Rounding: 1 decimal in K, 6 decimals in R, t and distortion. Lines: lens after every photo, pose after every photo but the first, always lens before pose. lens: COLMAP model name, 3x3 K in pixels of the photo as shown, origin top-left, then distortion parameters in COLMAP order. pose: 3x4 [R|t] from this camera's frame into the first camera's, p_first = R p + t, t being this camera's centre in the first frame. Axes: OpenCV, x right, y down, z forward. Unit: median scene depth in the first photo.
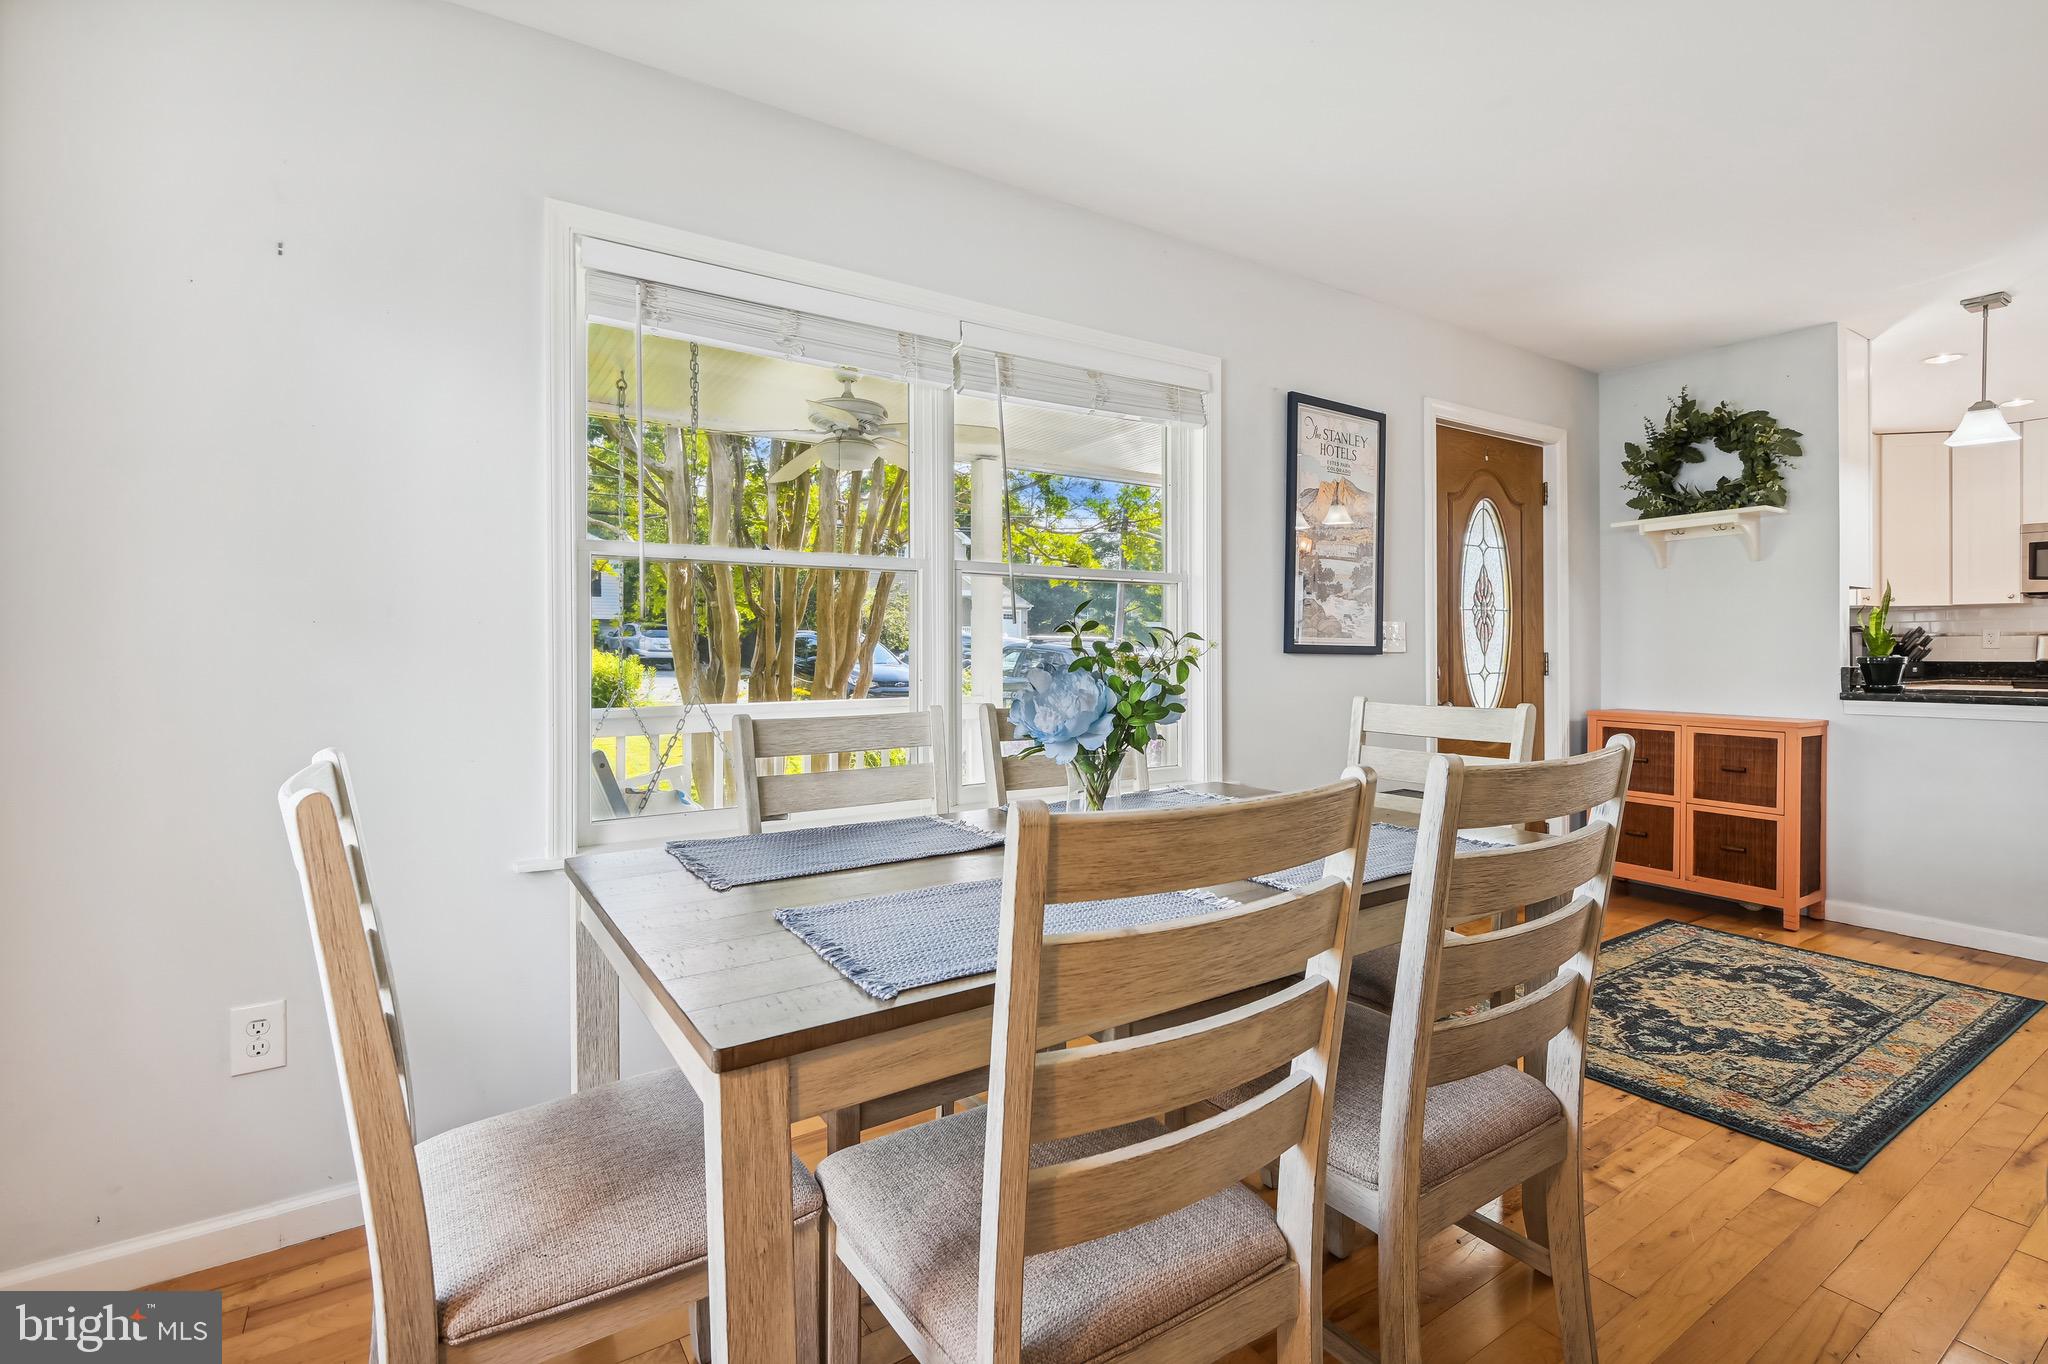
lens RADIAL K [[933.1, 0, 1046.0], [0, 933.1, 650.6], [0, 0, 1]] dist [0.019573, -0.015068]
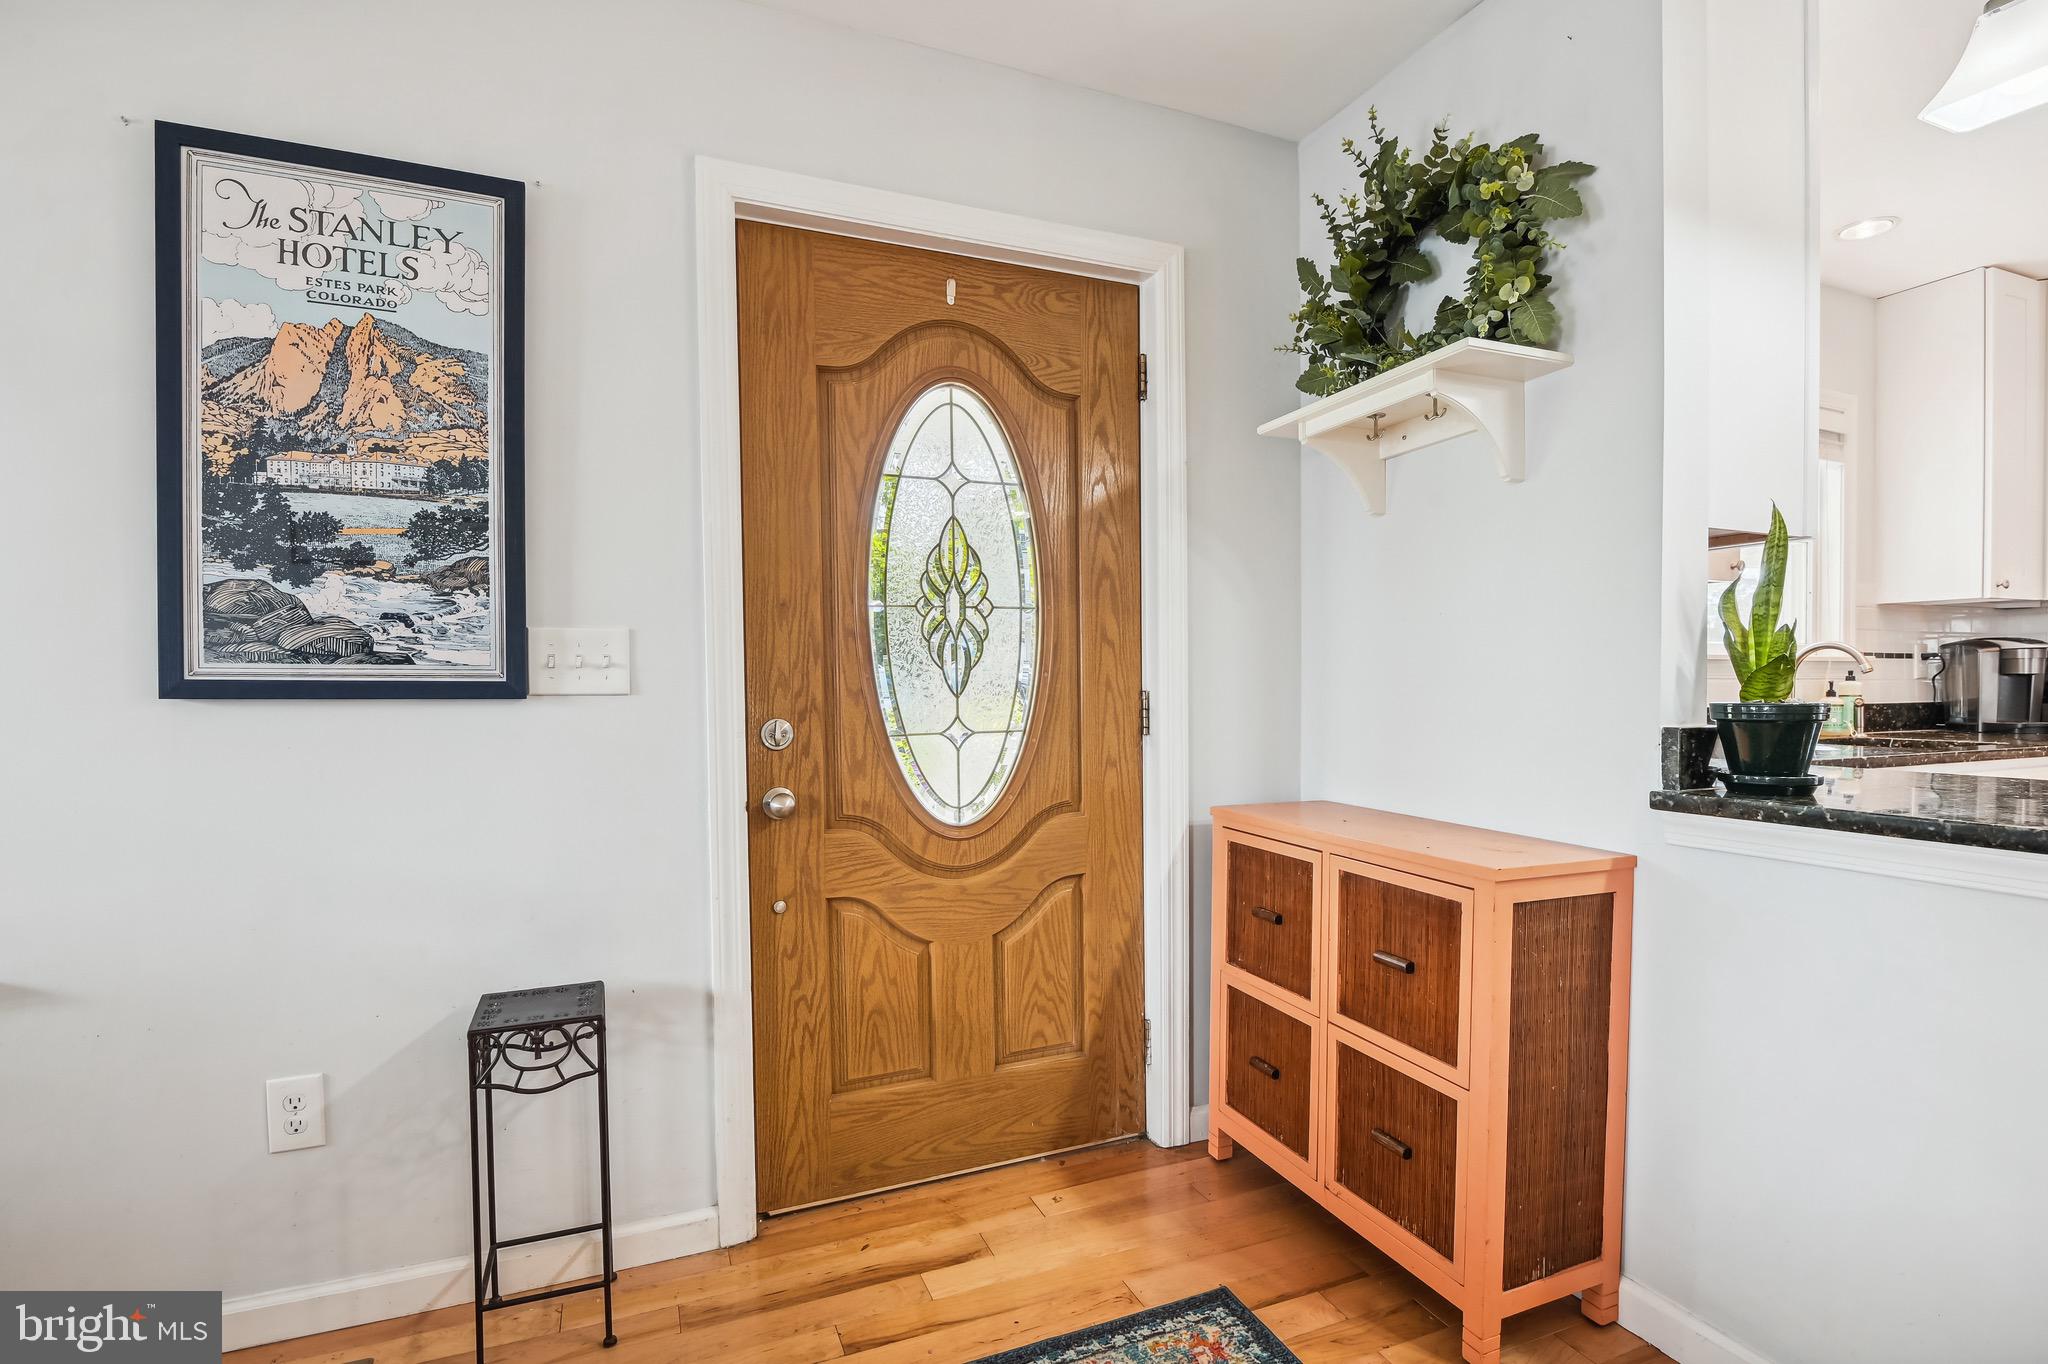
lens RADIAL K [[950.3, 0, 1044.1], [0, 950.3, 713.5], [0, 0, 1]] dist [-0.019389, -0.000727]
pose [[0.979767, 0.002174, -0.200130, 0.714847], [0.004450, 0.999457, 0.032639, -0.002618], [0.200093, -0.032869, 0.979225, 0.589932]]
